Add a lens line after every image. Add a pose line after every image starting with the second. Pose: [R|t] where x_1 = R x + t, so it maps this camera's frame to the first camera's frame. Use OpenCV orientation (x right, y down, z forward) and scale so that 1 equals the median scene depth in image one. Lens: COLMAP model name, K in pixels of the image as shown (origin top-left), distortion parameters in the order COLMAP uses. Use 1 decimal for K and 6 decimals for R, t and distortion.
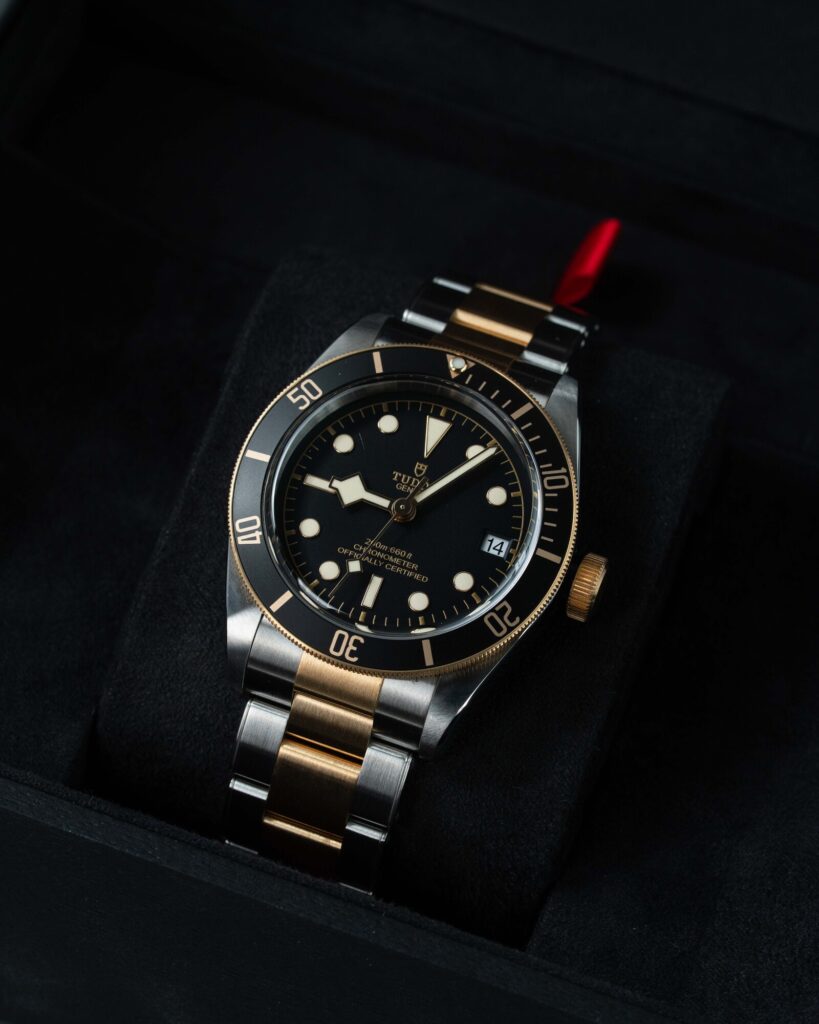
lens RADIAL K [[7119.7, 0, 409.9], [0, 7119.7, 508.6], [0, 0, 1]] dist [-1.214894, 0.000000]
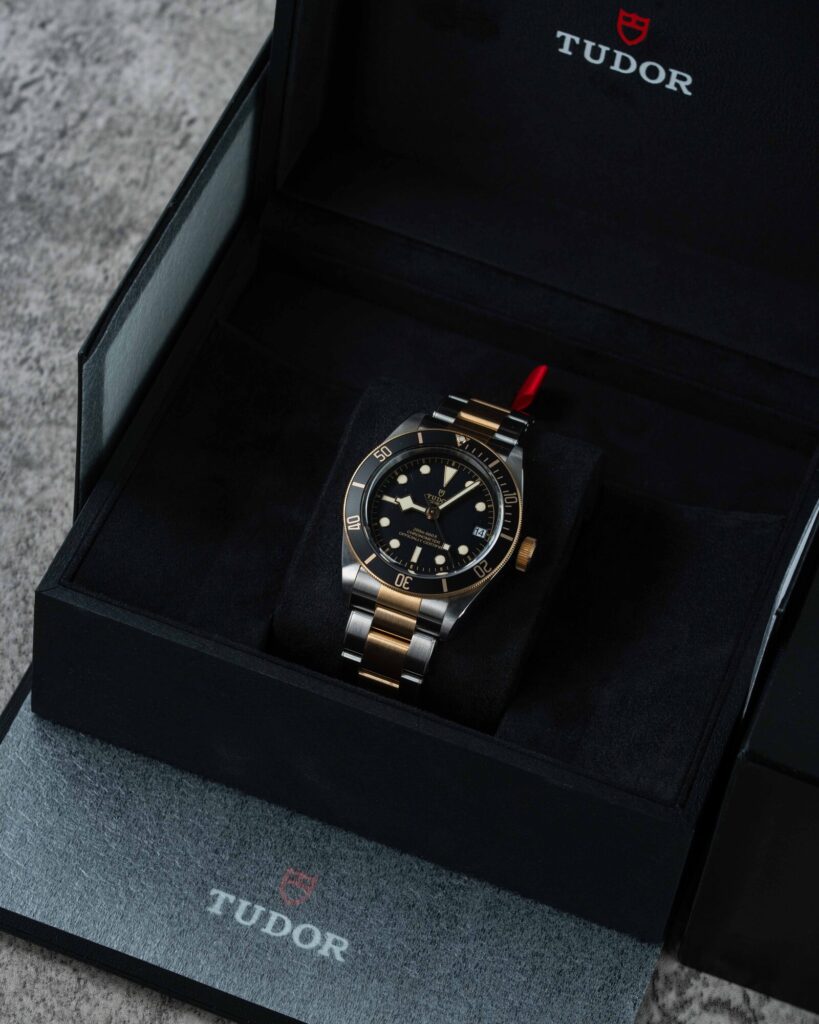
lens RADIAL K [[7119.7, 0, 409.4], [0, 7119.7, 513.9], [0, 0, 1]] dist [-1.214894, 0.000000]
pose [[0.999932, 0.011065, 0.003797, -0.014718], [-0.011004, 0.999817, -0.015663, 0.030947], [-0.003970, 0.015621, 0.999870, -0.954176]]
